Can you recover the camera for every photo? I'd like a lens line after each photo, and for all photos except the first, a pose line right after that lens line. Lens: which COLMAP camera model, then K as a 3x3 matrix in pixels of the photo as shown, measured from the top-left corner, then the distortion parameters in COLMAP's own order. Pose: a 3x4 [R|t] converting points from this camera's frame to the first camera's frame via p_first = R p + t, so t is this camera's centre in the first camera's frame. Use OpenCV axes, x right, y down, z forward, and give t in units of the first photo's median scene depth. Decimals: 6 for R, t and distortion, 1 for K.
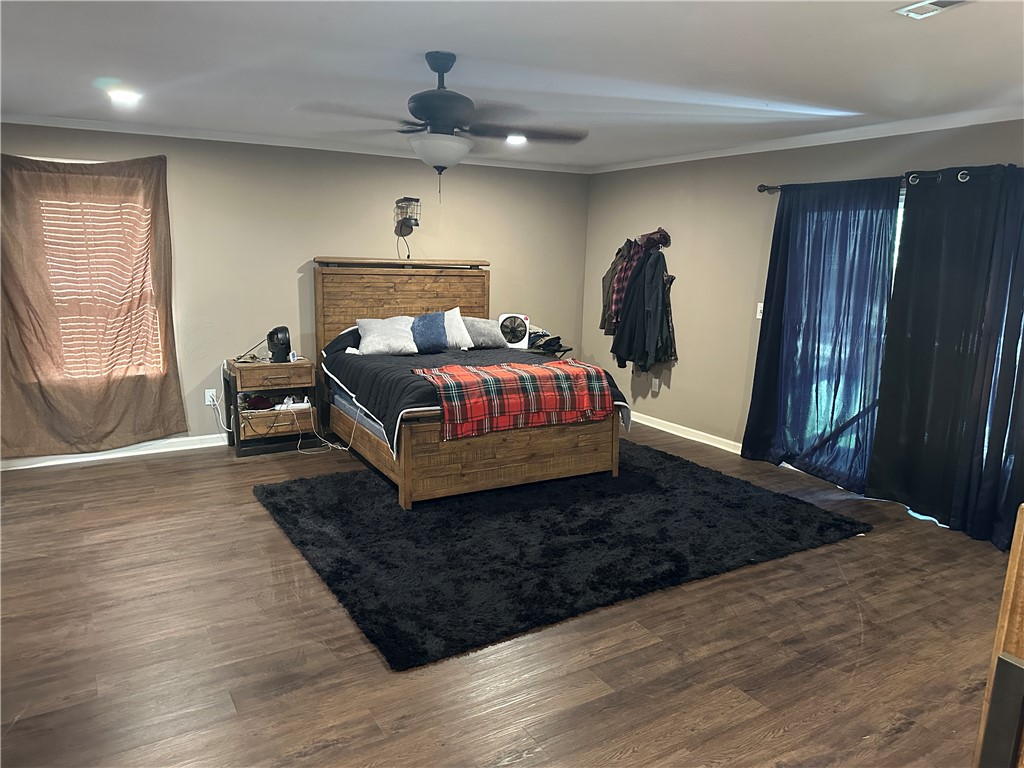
lens RADIAL K [[740.4, 0, 514.3], [0, 740.4, 389.8], [0, 0, 1]] dist [0.102921, -0.079406]
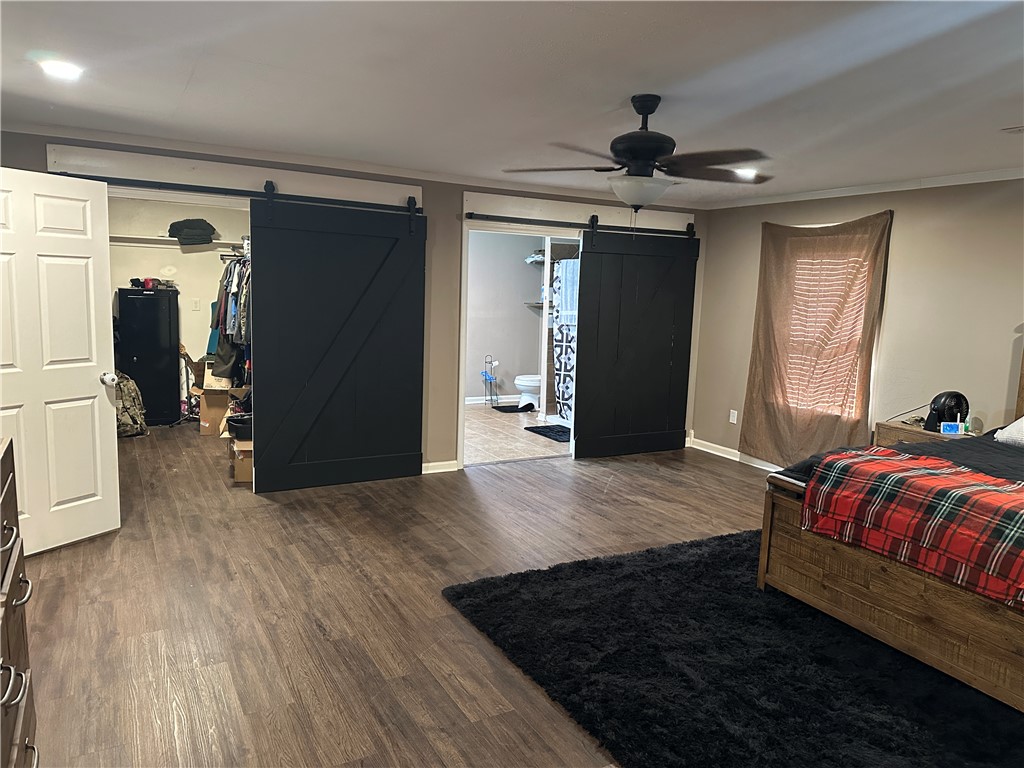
lens RADIAL K [[740.4, 0, 510.9], [0, 740.4, 378.9], [0, 0, 1]] dist [0.102921, -0.079406]
pose [[-0.056487, 0.108925, -0.992444, 0.683321], [-0.221883, 0.967803, 0.118850, -0.108901], [0.973436, 0.226920, -0.030500, 0.661819]]
